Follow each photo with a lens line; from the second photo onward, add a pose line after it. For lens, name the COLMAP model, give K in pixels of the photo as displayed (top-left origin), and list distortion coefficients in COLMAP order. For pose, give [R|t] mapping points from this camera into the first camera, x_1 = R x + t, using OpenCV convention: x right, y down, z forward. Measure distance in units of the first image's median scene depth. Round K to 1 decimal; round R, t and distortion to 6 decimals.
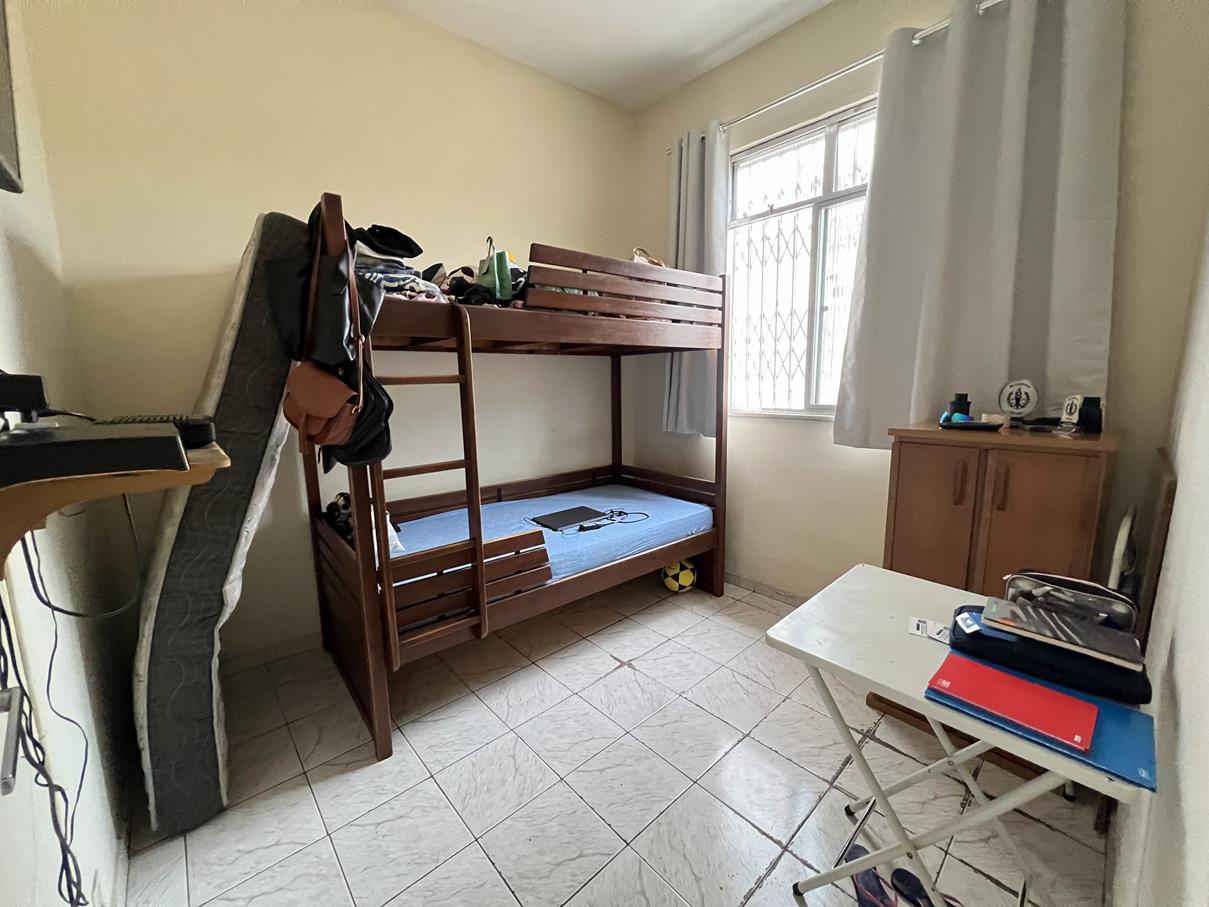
lens RADIAL K [[482.5, 0, 603.0], [0, 482.5, 456.0], [0, 0, 1]] dist [0.000764, -0.000621]
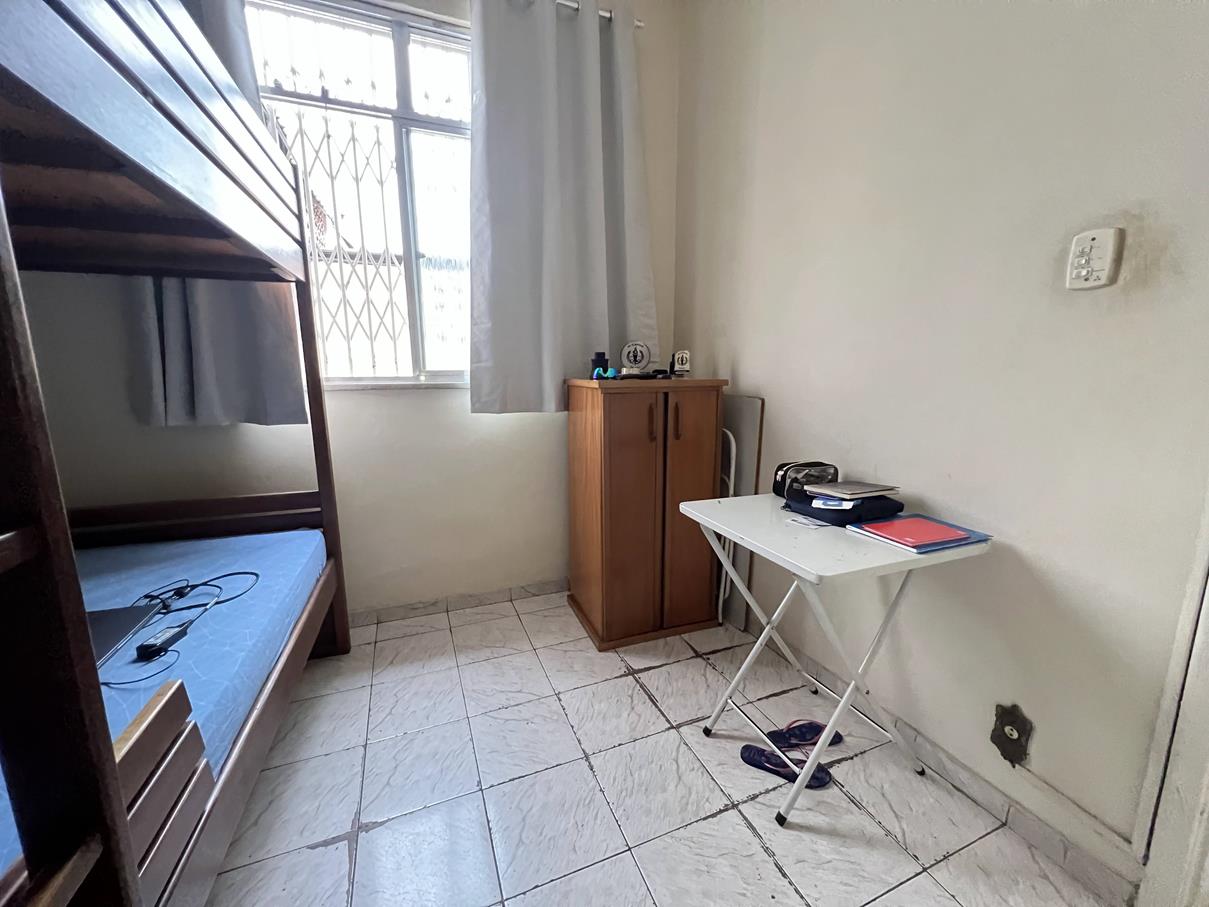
lens RADIAL K [[482.5, 0, 600.4], [0, 482.5, 455.9], [0, 0, 1]] dist [0.000764, -0.000621]
pose [[0.344862, -0.151944, 0.926274, -0.352328], [0.147195, 0.983357, 0.106505, -0.008221], [-0.927040, 0.099613, 0.361487, 0.591097]]
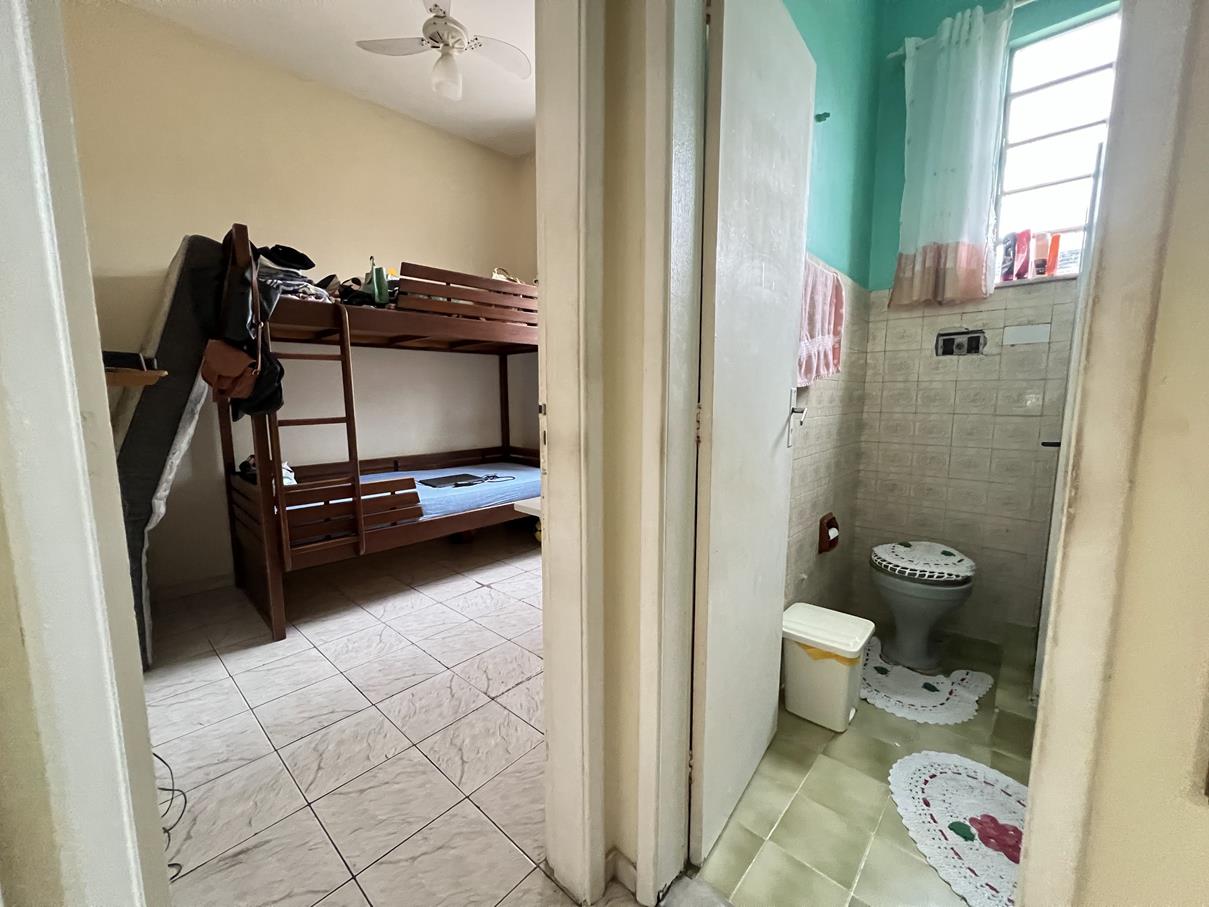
lens RADIAL K [[482.5, 0, 603.1], [0, 482.5, 455.9], [0, 0, 1]] dist [0.000764, -0.000621]
pose [[0.994761, -0.004220, 0.102141, 0.269888], [0.007421, 0.999493, -0.030975, 0.148119], [-0.101958, 0.031571, 0.994288, -0.384812]]
